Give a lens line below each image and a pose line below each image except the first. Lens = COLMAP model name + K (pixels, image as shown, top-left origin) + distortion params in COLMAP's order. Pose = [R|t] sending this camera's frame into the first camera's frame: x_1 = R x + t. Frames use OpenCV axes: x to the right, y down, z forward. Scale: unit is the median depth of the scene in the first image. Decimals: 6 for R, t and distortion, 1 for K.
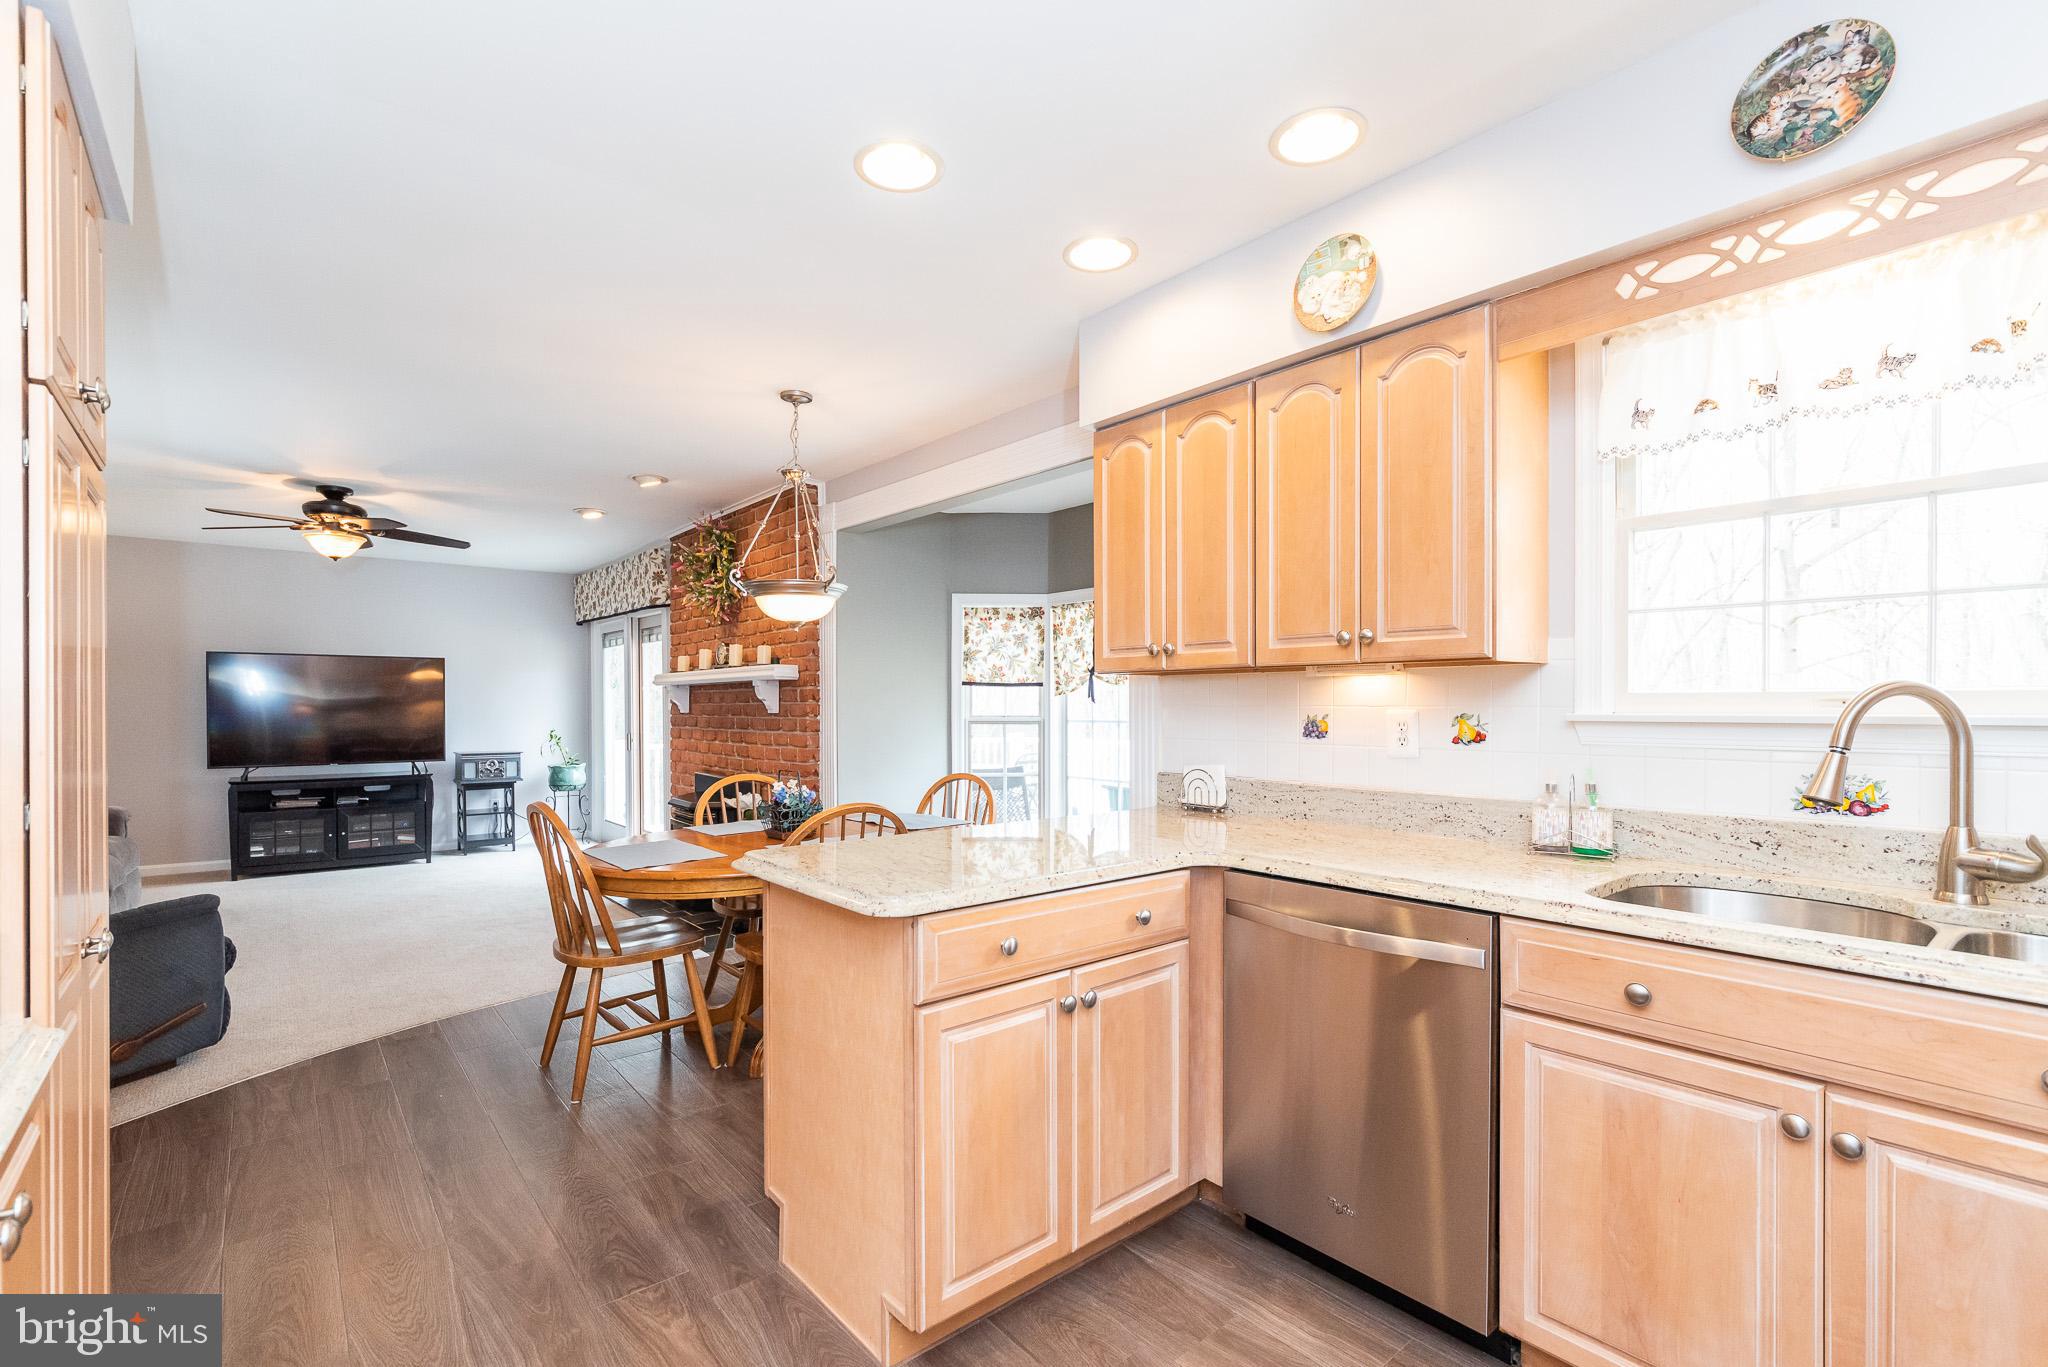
lens RADIAL K [[893.1, 0, 972.4], [0, 893.1, 706.8], [0, 0, 1]] dist [-0.005090, -0.001616]
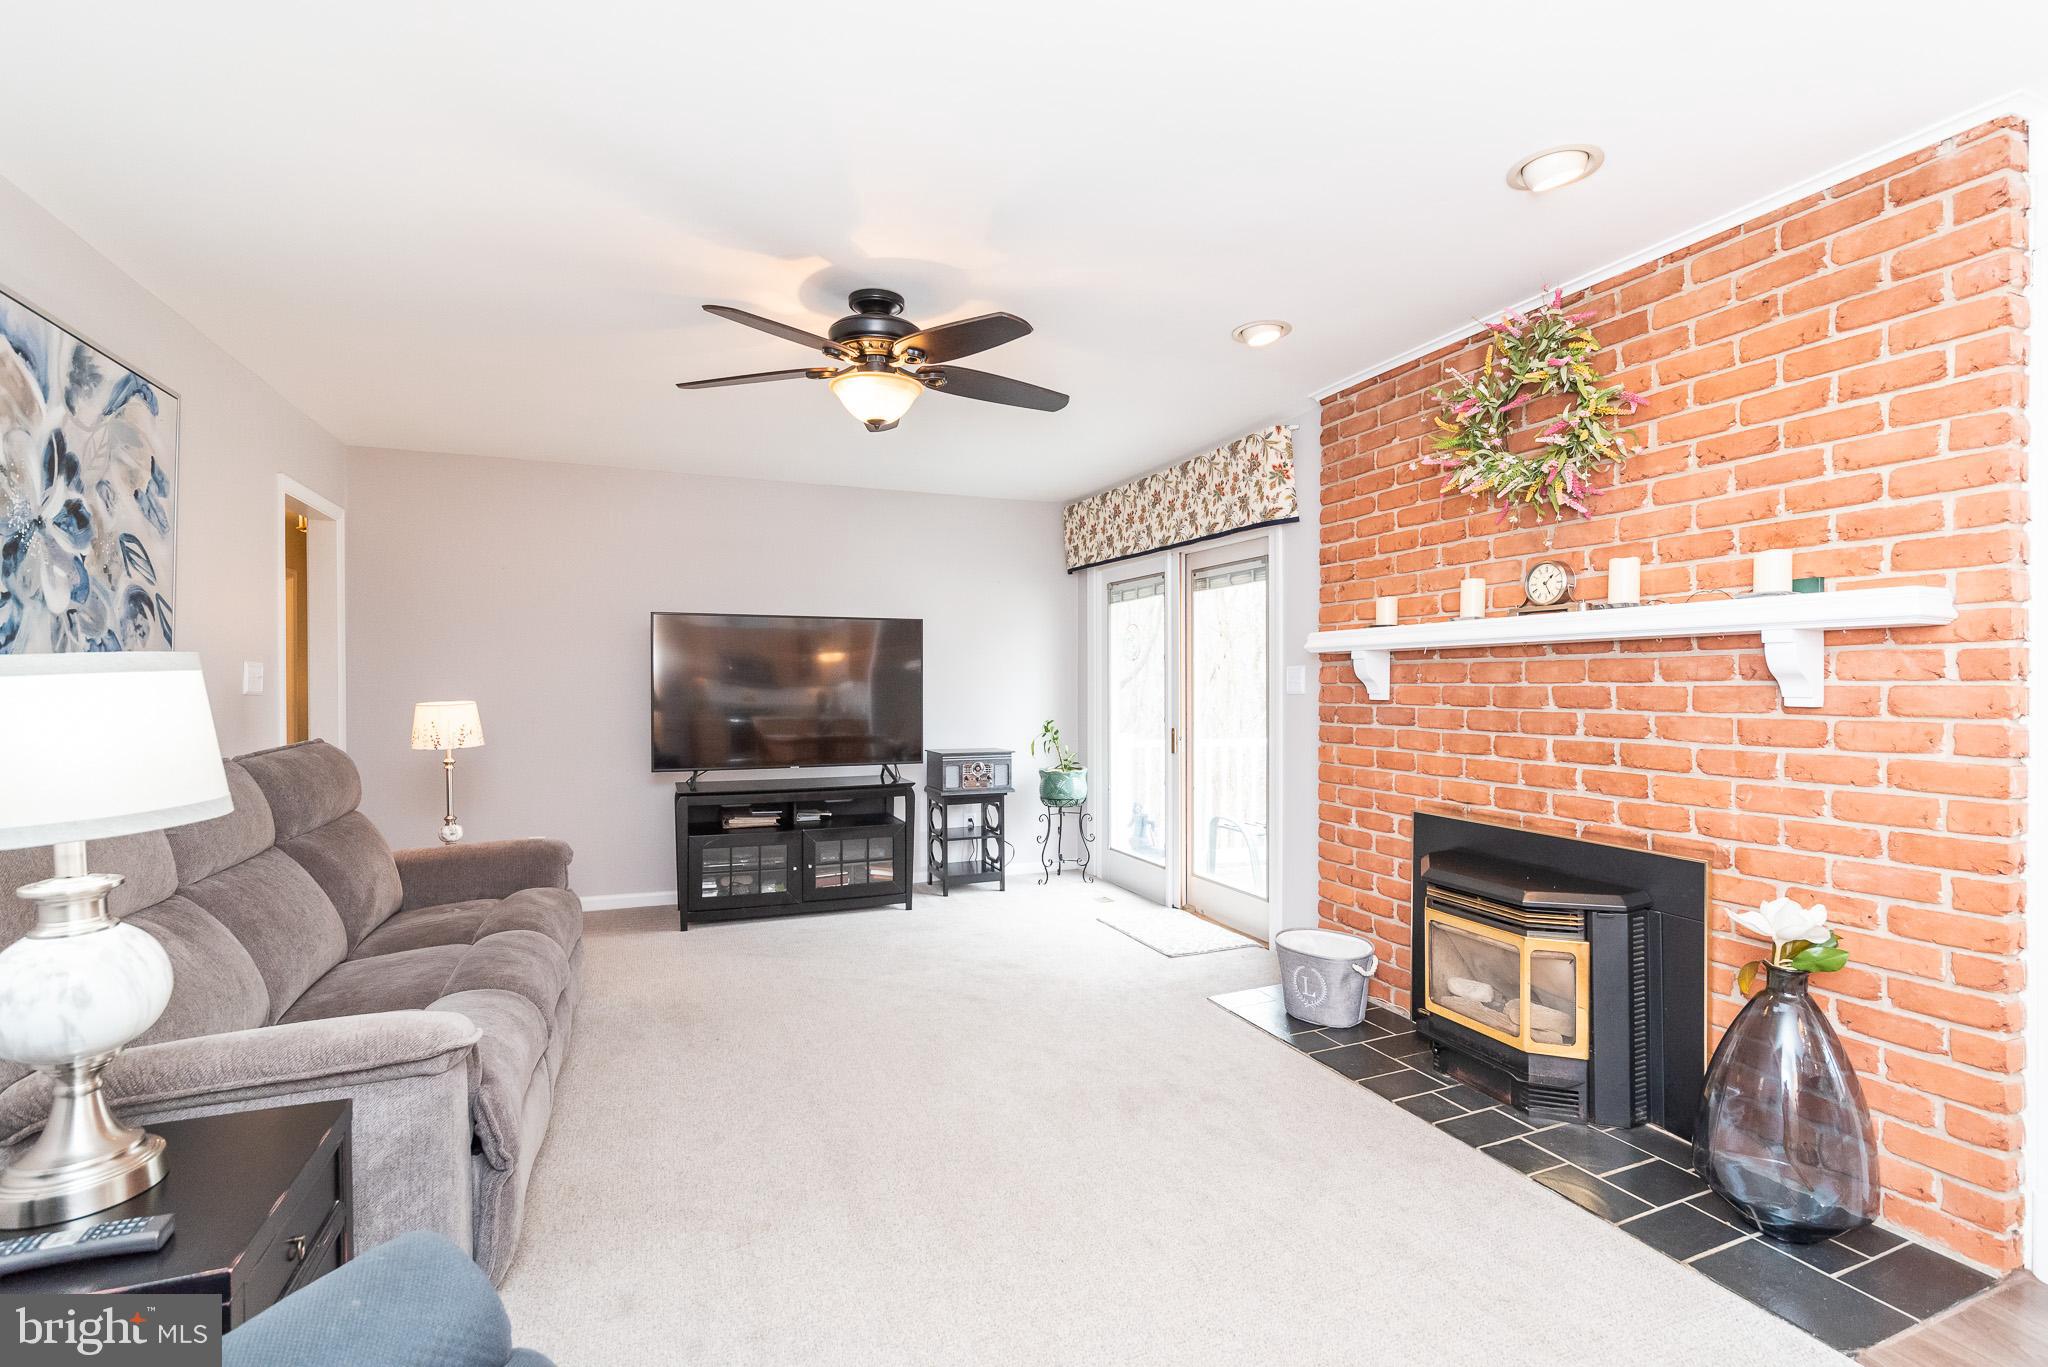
lens RADIAL K [[905.9, 0, 985.5], [0, 905.9, 697.8], [0, 0, 1]] dist [0.003701, -0.000348]
pose [[0.953680, 0.006808, -0.300747, -0.347415], [-0.003098, 0.999913, 0.012811, -0.001067], [0.300809, -0.011286, 0.953618, 0.345699]]
